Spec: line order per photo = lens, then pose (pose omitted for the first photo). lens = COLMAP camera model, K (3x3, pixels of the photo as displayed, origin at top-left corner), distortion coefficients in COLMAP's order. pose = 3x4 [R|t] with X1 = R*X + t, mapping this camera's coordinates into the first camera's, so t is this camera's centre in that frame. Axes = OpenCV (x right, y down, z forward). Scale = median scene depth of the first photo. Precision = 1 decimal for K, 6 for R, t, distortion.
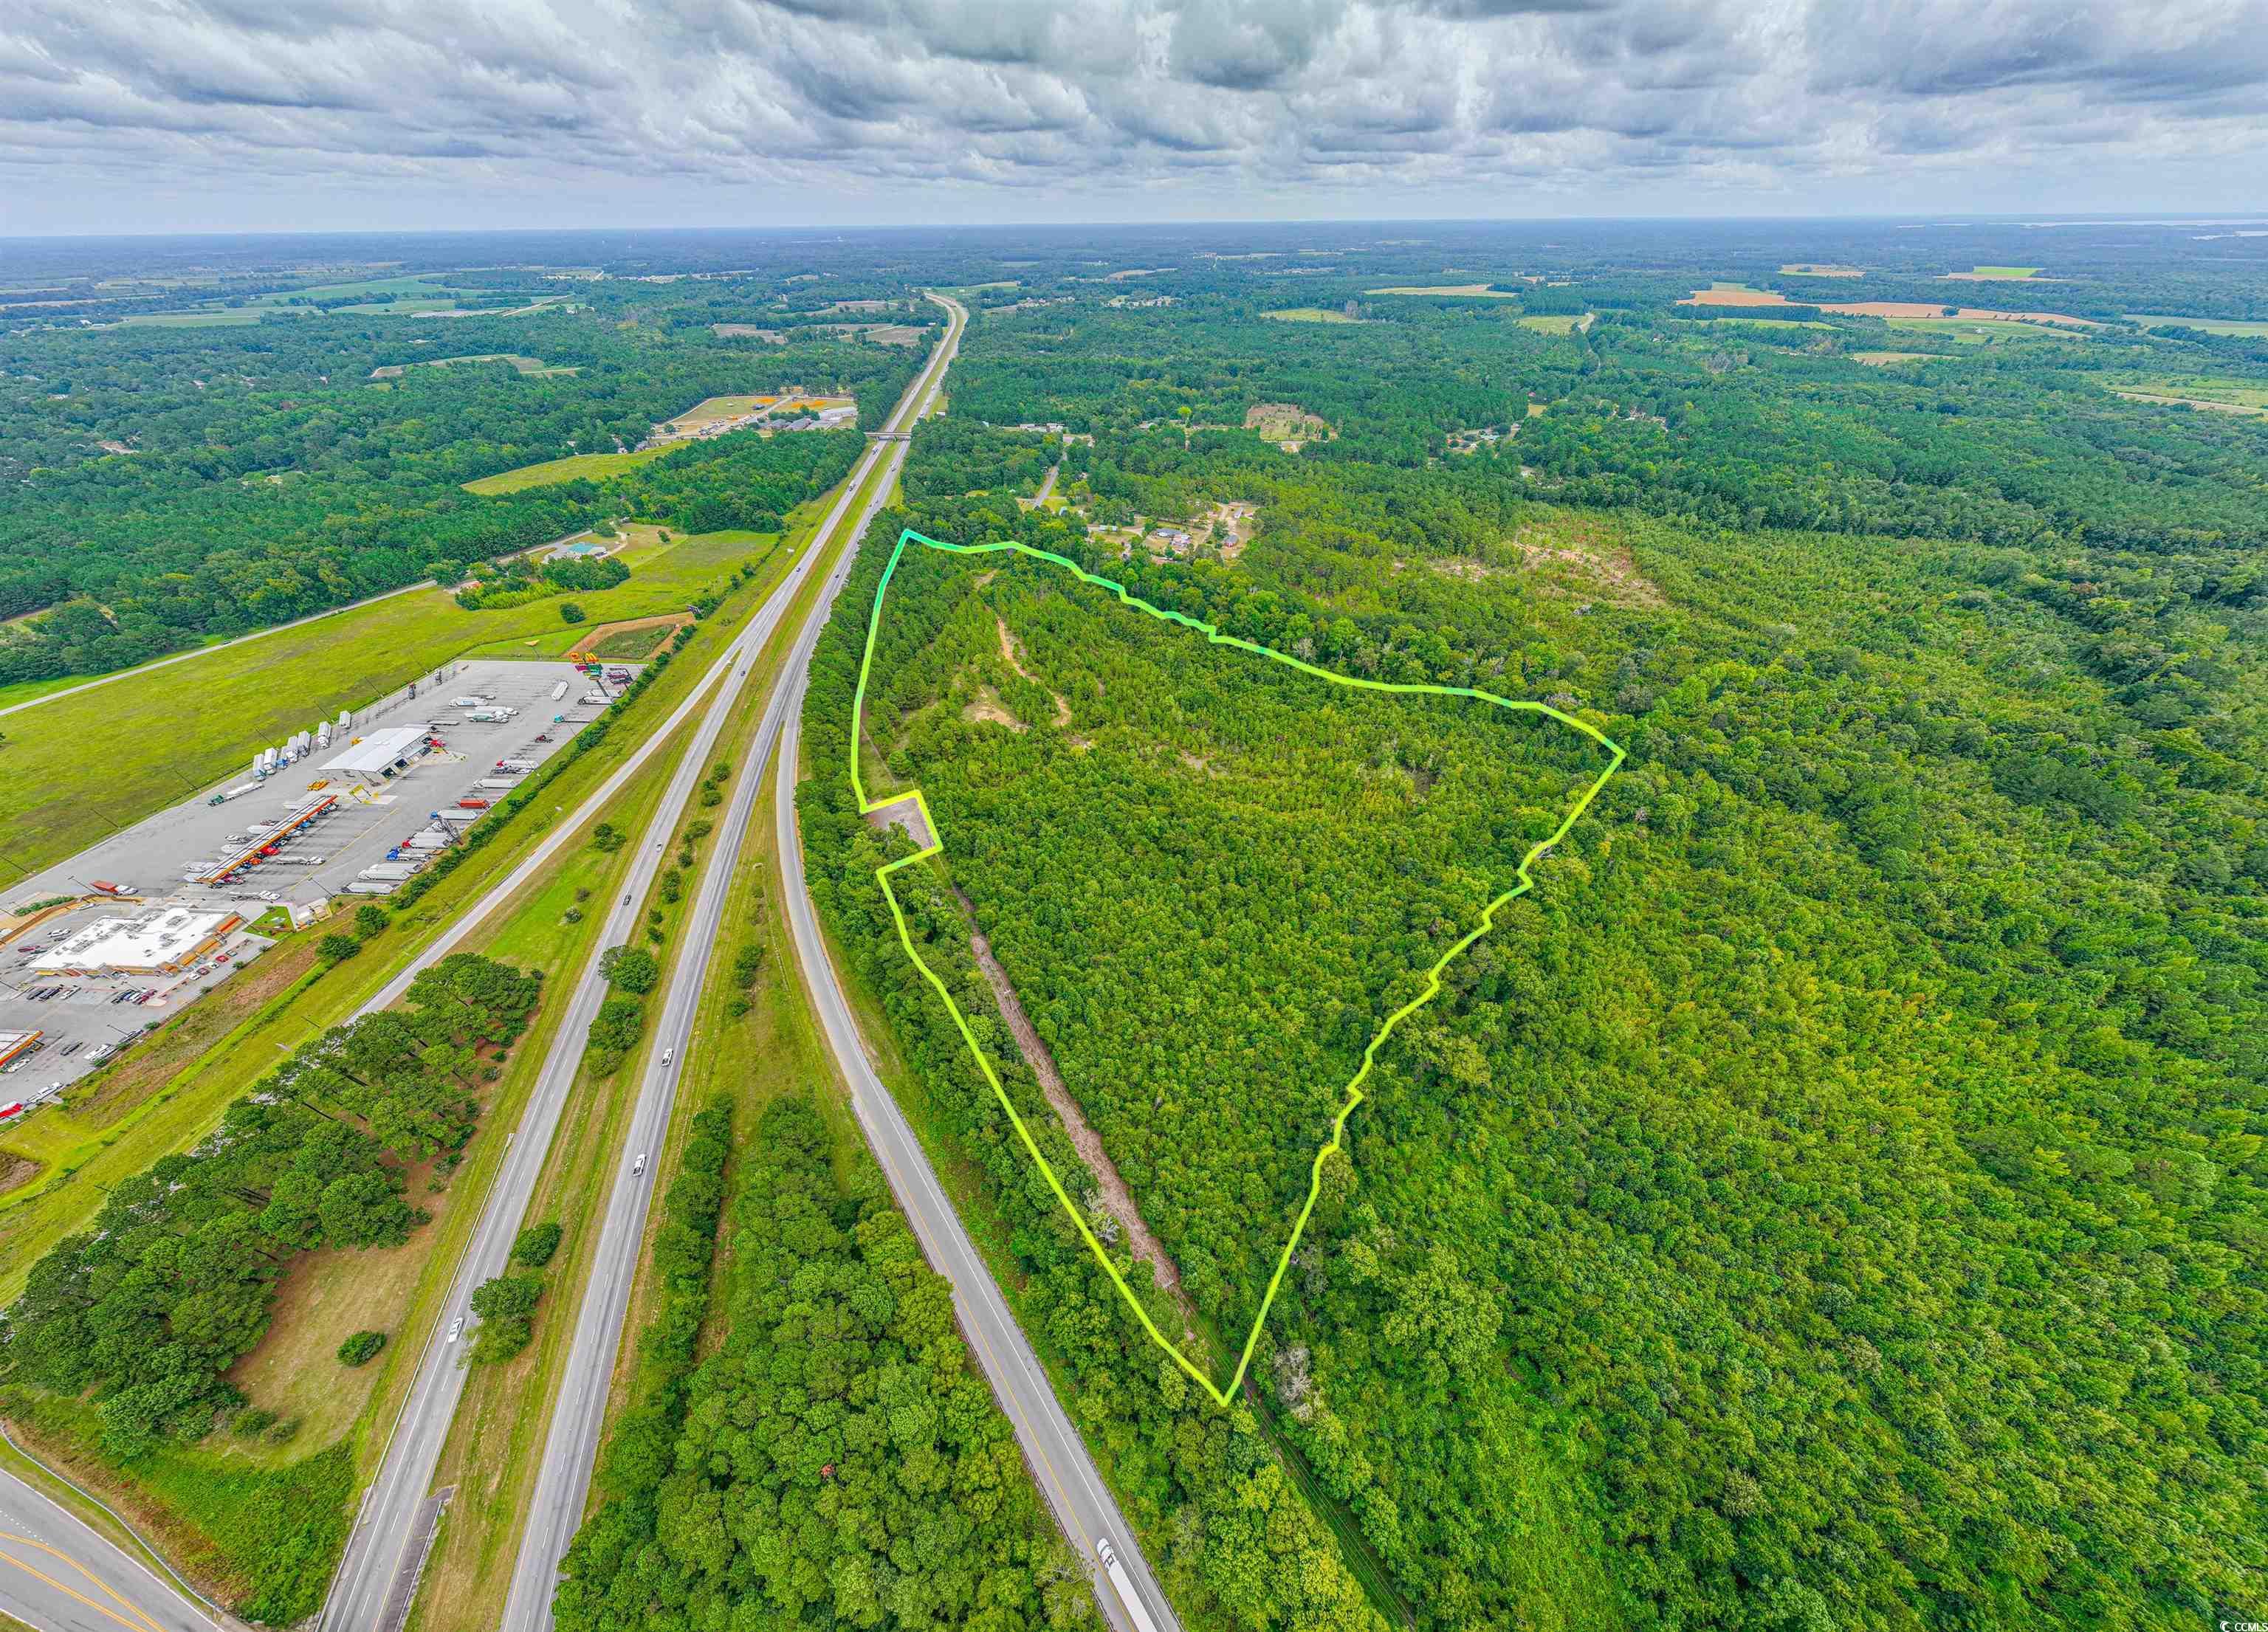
lens RADIAL K [[670.6, 0, 1136.3], [0, 670.6, 807.6], [0, 0, 1]] dist [0.002109, -0.000161]
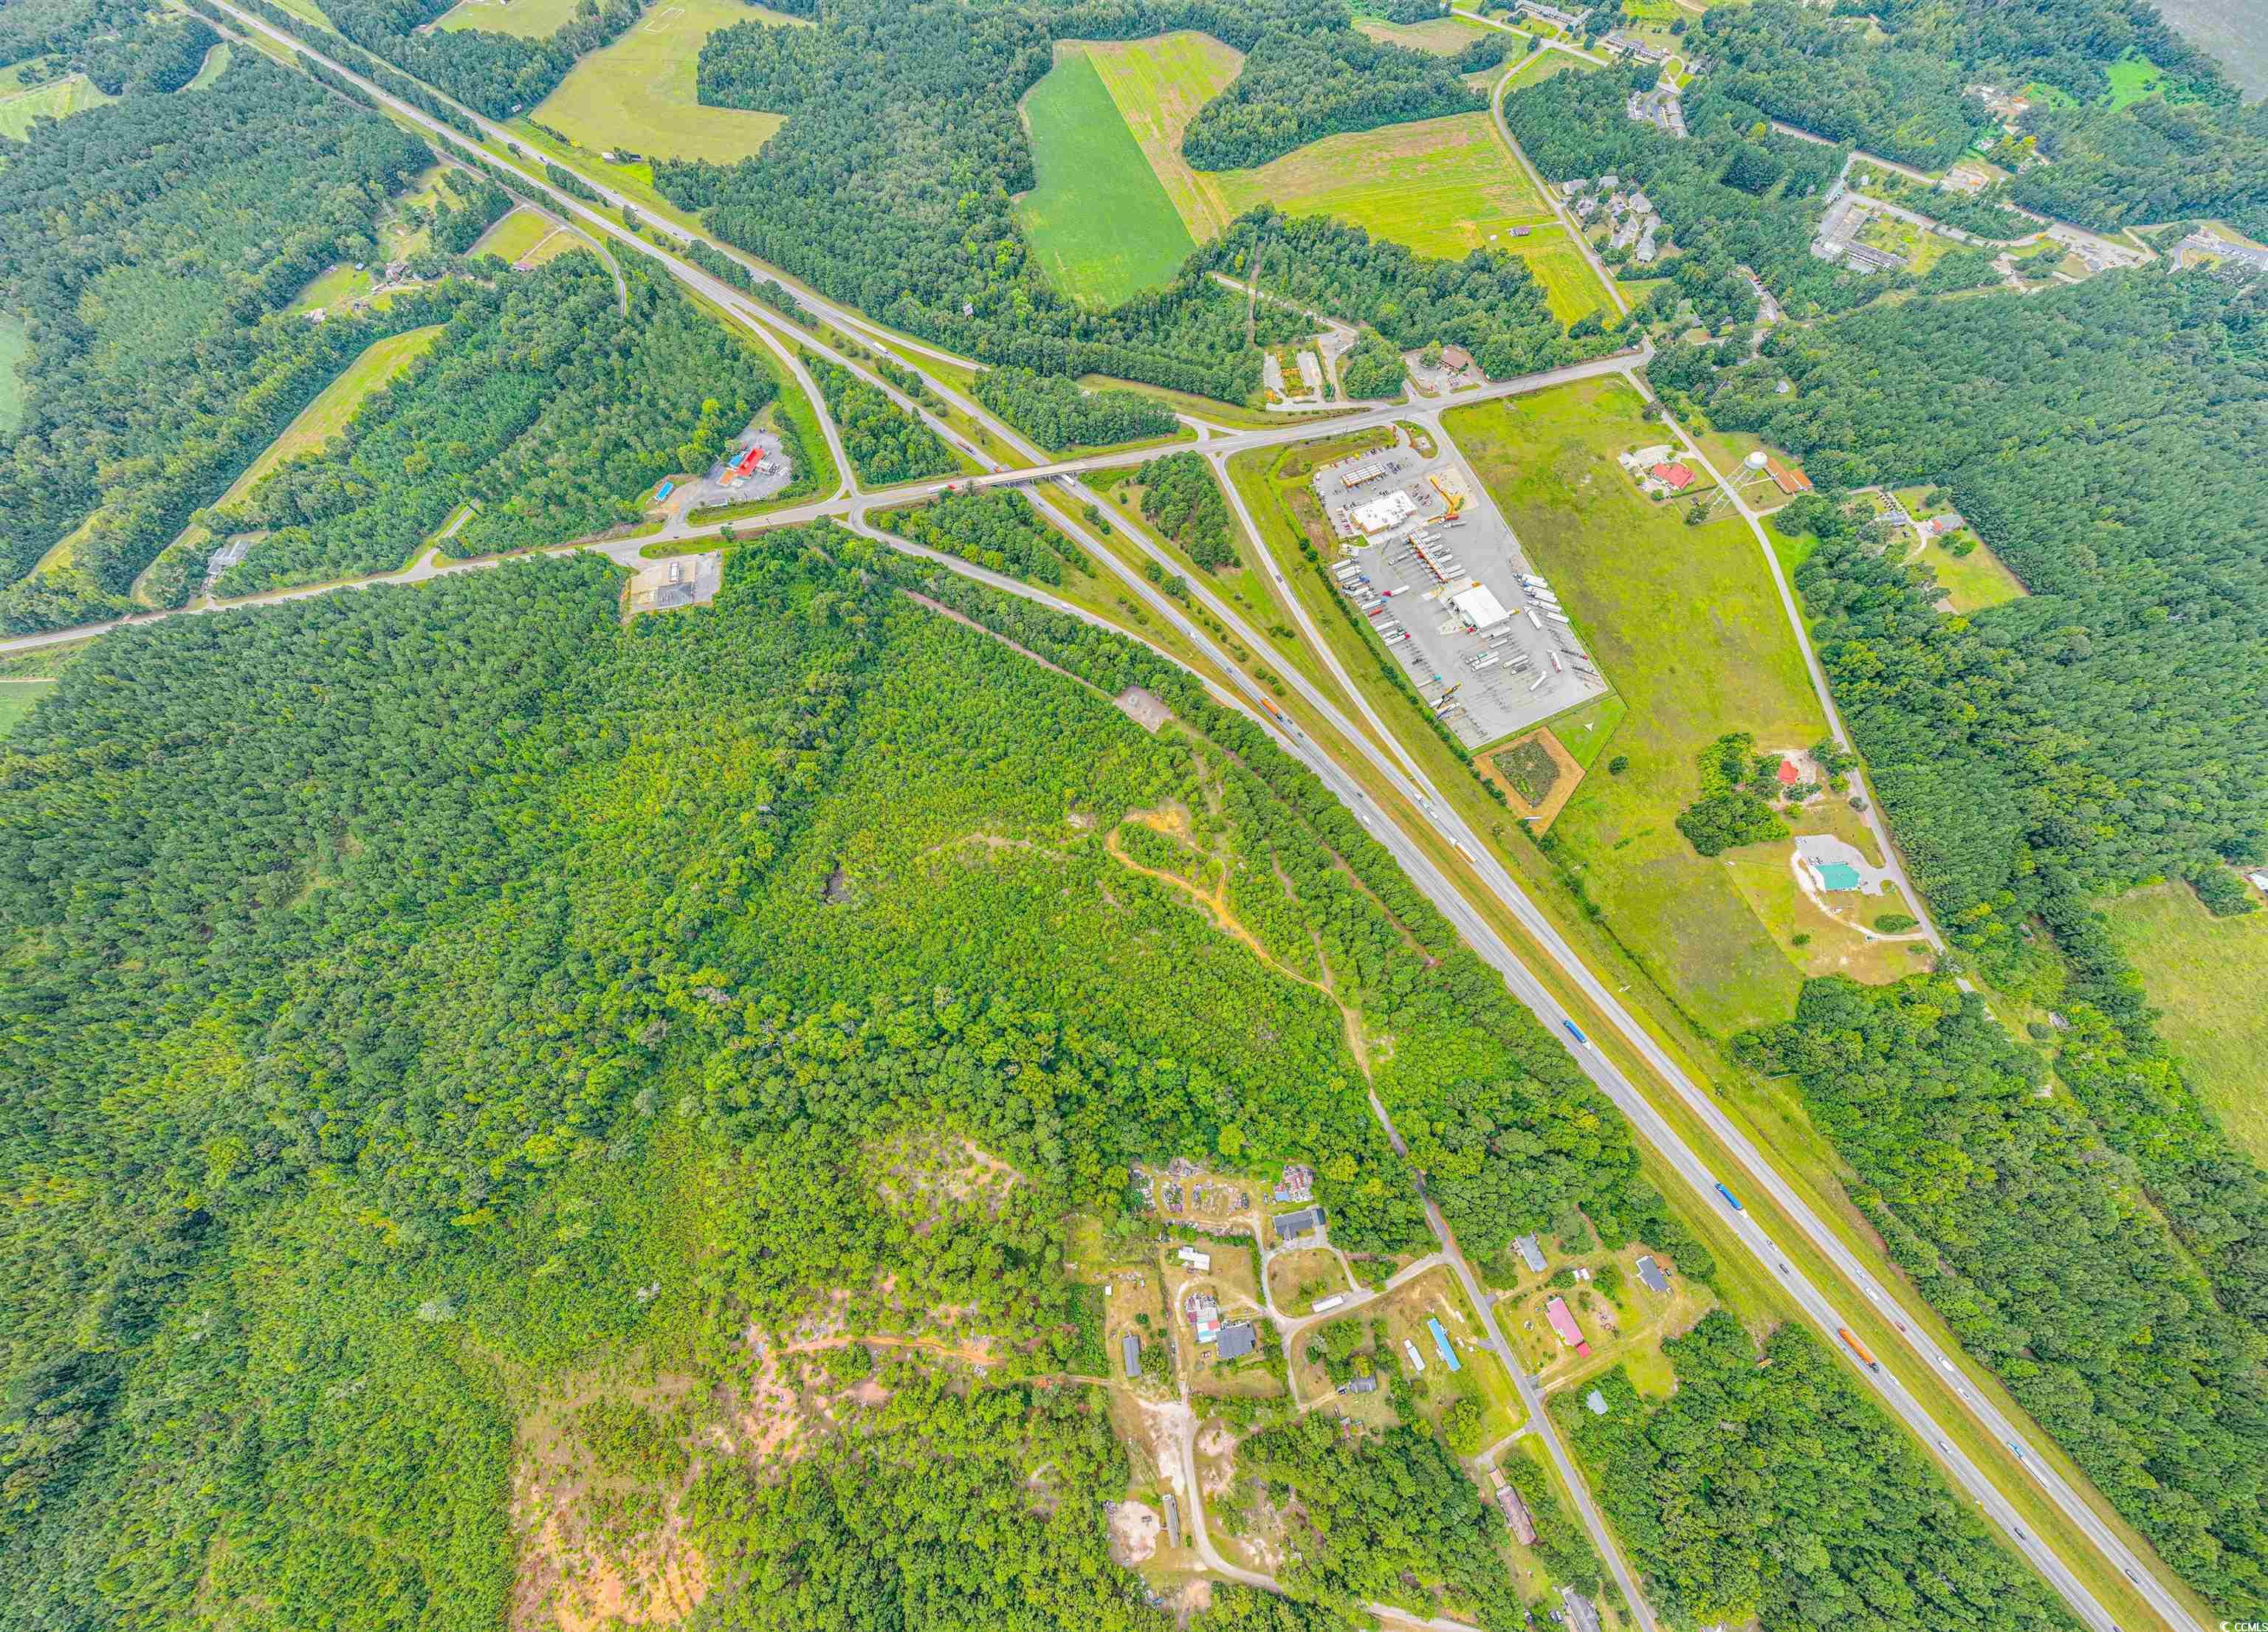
lens RADIAL K [[670.6, 0, 1131.1], [0, 670.6, 827.7], [0, 0, 1]] dist [0.002109, -0.000161]
pose [[-0.889279, 0.431179, -0.152538, 0.038476], [-0.290780, -0.275574, 0.916246, -1.261946], [0.353031, 0.859153, 0.370440, 0.520199]]
